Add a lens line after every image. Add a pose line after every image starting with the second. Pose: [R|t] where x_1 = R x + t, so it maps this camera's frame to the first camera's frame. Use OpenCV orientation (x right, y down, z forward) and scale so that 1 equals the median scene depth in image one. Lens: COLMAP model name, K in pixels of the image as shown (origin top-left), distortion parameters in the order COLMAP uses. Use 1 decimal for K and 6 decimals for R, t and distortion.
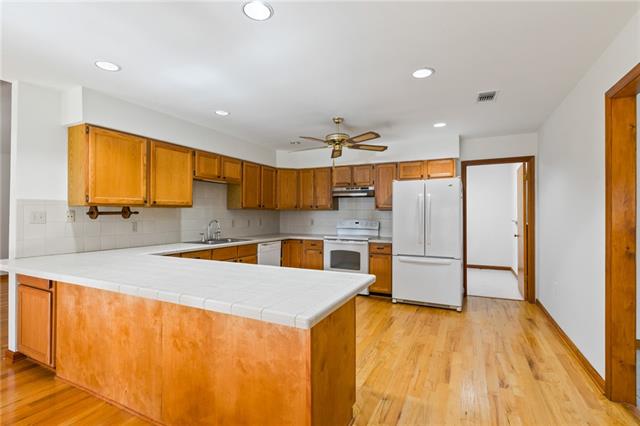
lens RADIAL K [[303.6, 0, 320.0], [0, 303.6, 213.0], [0, 0, 1]] dist [-0.001715, -0.000107]
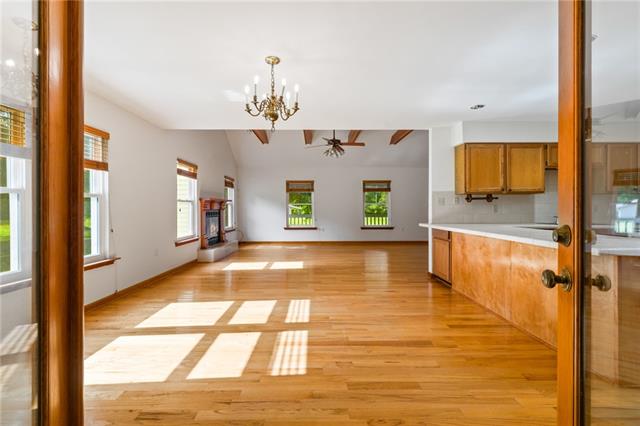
lens RADIAL K [[290.0, 0, 317.8], [0, 290.0, 207.6], [0, 0, 1]] dist [-0.001081, -0.000172]
pose [[0.449638, -0.003456, -0.893204, 0.190350], [0.007365, 0.999973, -0.000161, 0.032144], [0.893180, -0.006506, 0.449651, -0.295100]]
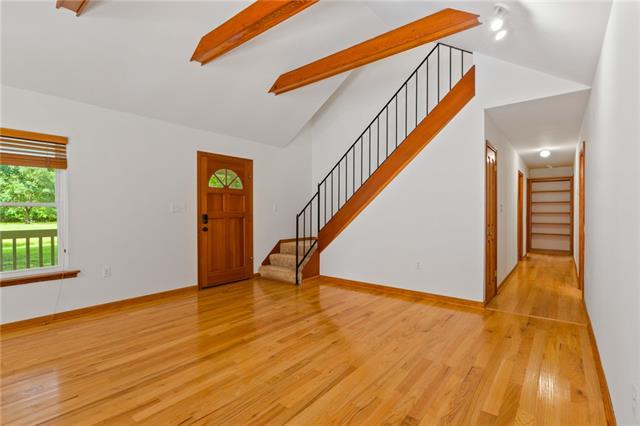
lens RADIAL K [[303.6, 0, 320.0], [0, 303.6, 213.0], [0, 0, 1]] dist [-0.001715, -0.000107]
pose [[0.976174, -0.000834, -0.216986, -0.795301], [0.003499, 0.999923, 0.011899, 0.021120], [0.216959, -0.012375, 0.976102, 0.639942]]
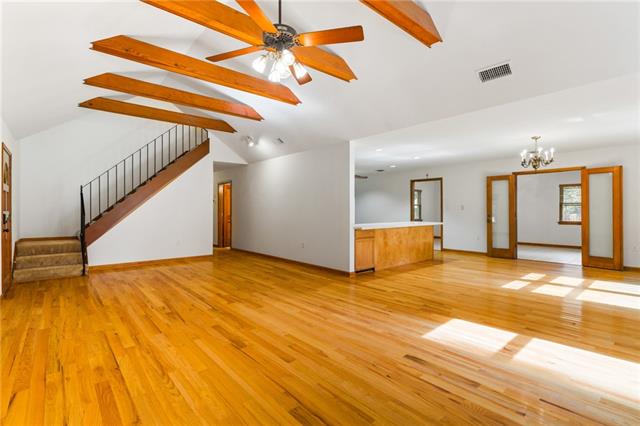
lens RADIAL K [[309.6, 0, 322.1], [0, 309.6, 207.2], [0, 0, 1]] dist [-0.002351, -0.000057]
pose [[0.387082, -0.000315, 0.922045, -2.054343], [-0.003003, 0.999994, 0.001603, 0.006961], [-0.922041, -0.003389, 0.387078, 0.253011]]
